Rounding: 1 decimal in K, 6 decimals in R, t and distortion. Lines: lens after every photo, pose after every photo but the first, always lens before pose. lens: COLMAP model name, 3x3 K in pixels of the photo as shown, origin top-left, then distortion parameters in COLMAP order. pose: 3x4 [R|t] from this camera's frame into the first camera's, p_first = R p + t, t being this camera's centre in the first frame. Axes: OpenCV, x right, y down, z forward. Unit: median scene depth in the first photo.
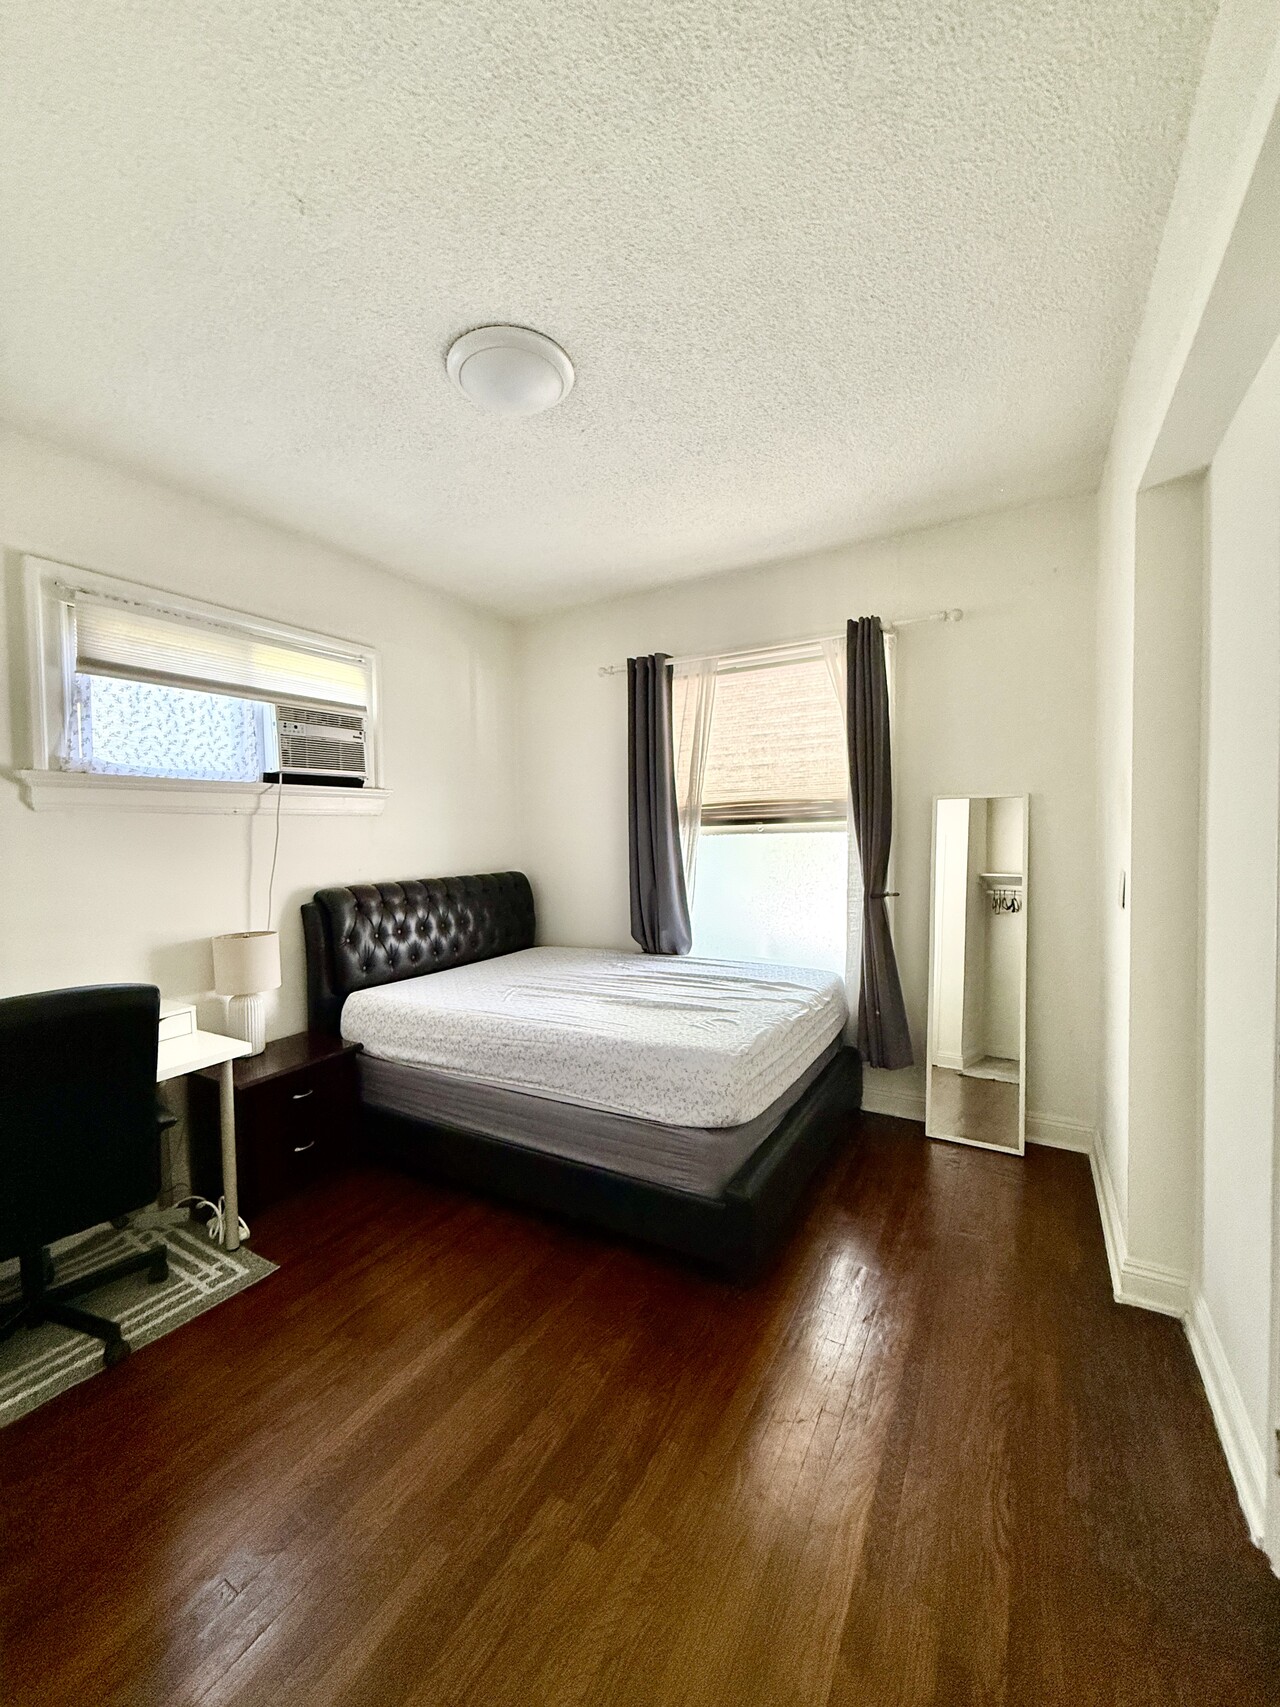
lens RADIAL K [[674.2, 0, 639.1], [0, 674.2, 848.2], [0, 0, 1]] dist [-0.000145, -0.000594]
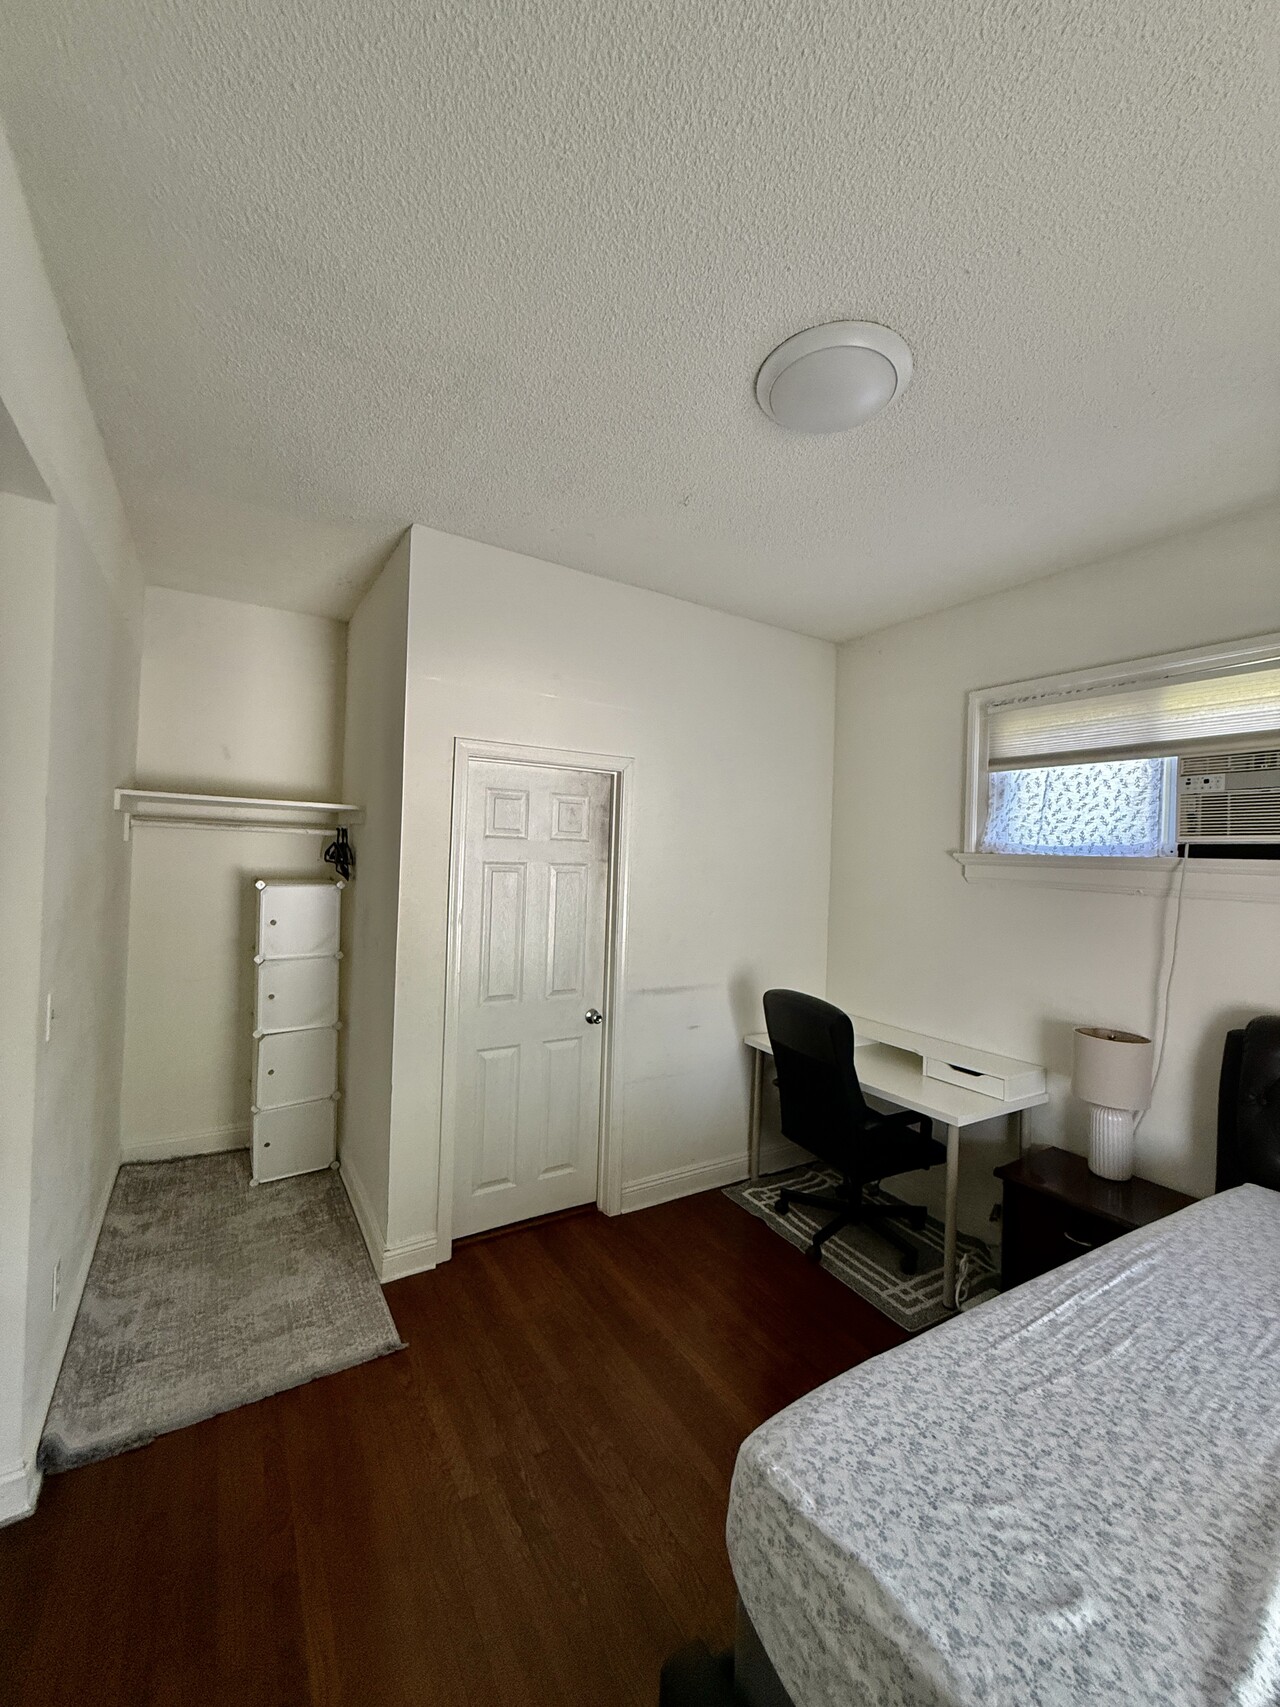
lens RADIAL K [[674.2, 0, 639.1], [0, 674.2, 848.2], [0, 0, 1]] dist [-0.000145, -0.000594]
pose [[-0.478792, -0.009435, -0.877878, 0.477446], [-0.054024, 0.998364, 0.018735, -0.095715], [0.876265, 0.056397, -0.478518, 0.894397]]
